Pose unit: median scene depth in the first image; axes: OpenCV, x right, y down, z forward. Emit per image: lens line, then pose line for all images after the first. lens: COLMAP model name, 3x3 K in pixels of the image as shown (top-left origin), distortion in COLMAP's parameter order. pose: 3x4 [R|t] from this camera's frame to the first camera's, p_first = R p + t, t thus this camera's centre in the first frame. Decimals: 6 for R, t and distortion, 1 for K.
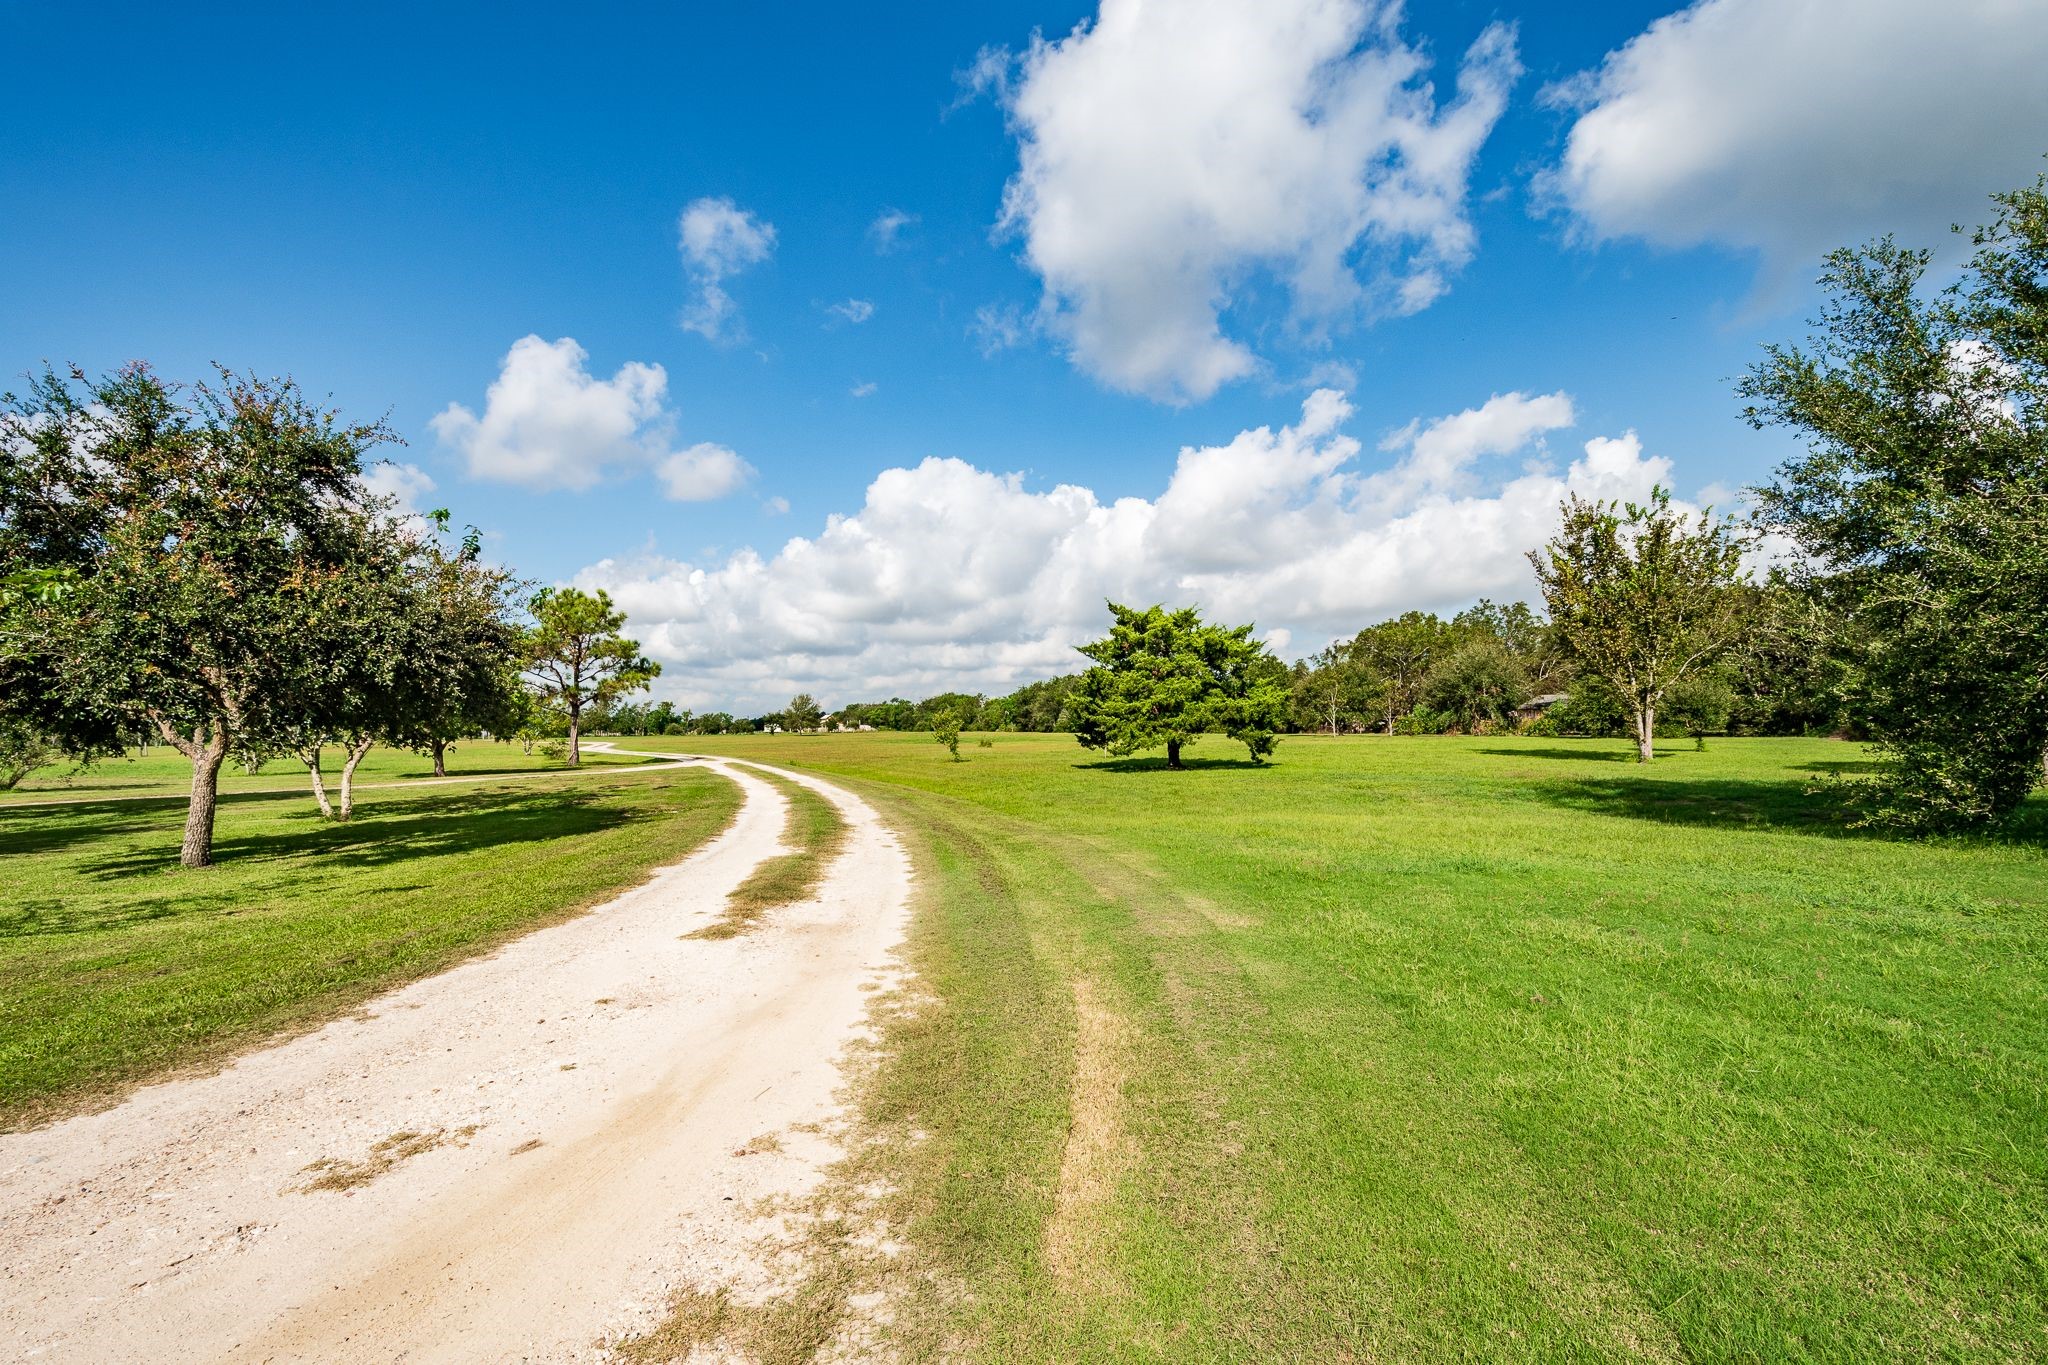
lens RADIAL K [[972.2, 0, 1017.9], [0, 972.2, 739.6], [0, 0, 1]] dist [0.004015, 0.000669]
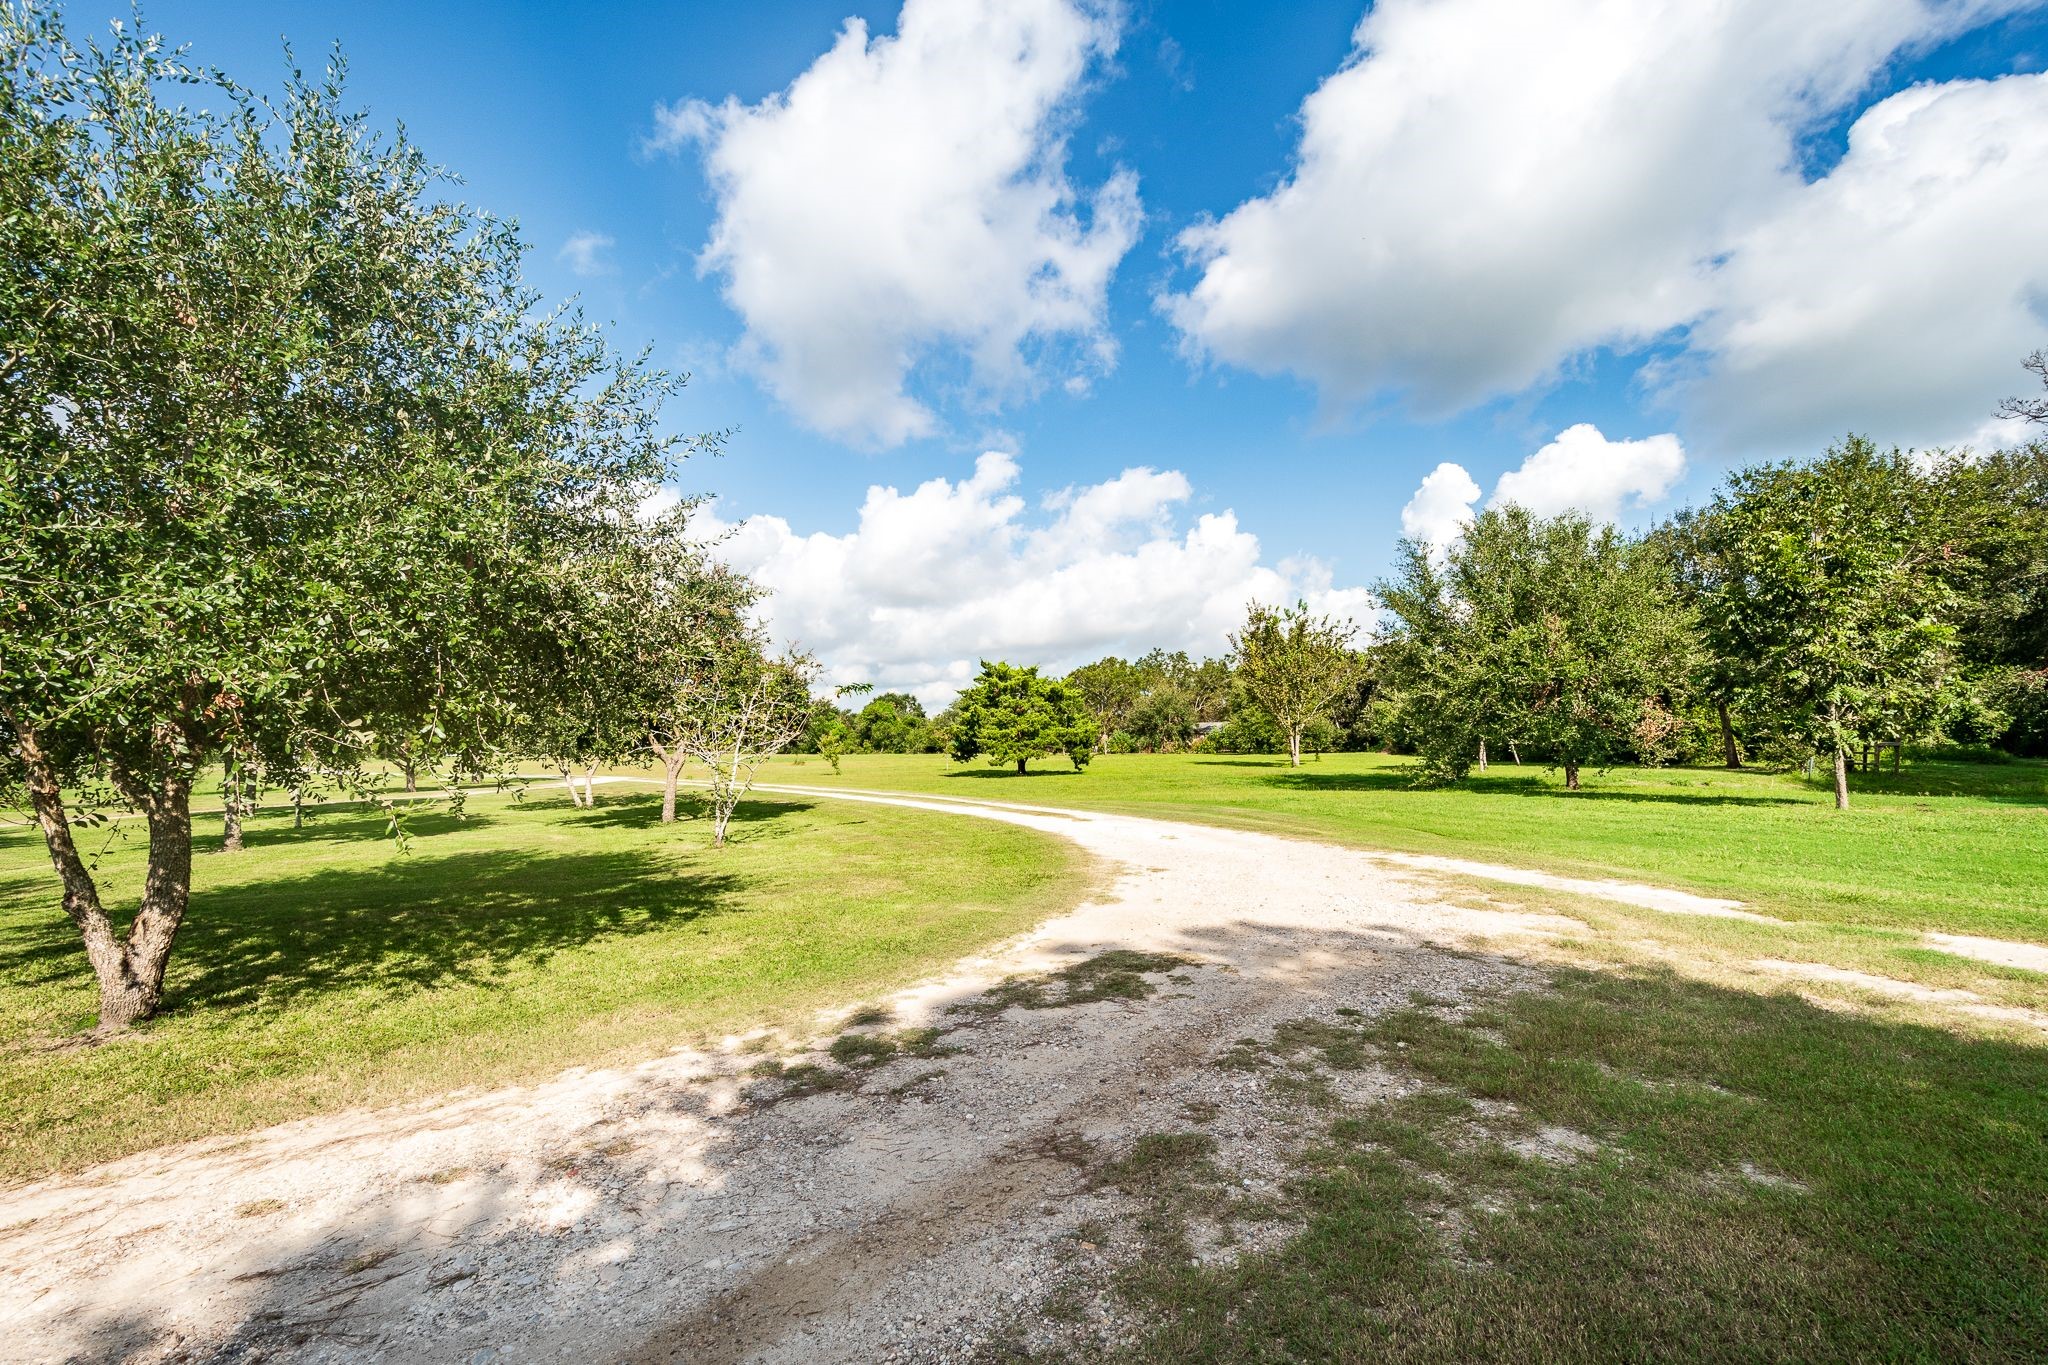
lens RADIAL K [[925.3, 0, 1025.6], [0, 925.3, 710.1], [0, 0, 1]] dist [0.001992, 0.000468]
pose [[0.942127, 0.009902, 0.335109, -0.159815], [0.008496, 0.998538, -0.053391, 0.003167], [-0.335147, 0.053148, 0.940666, -0.161230]]
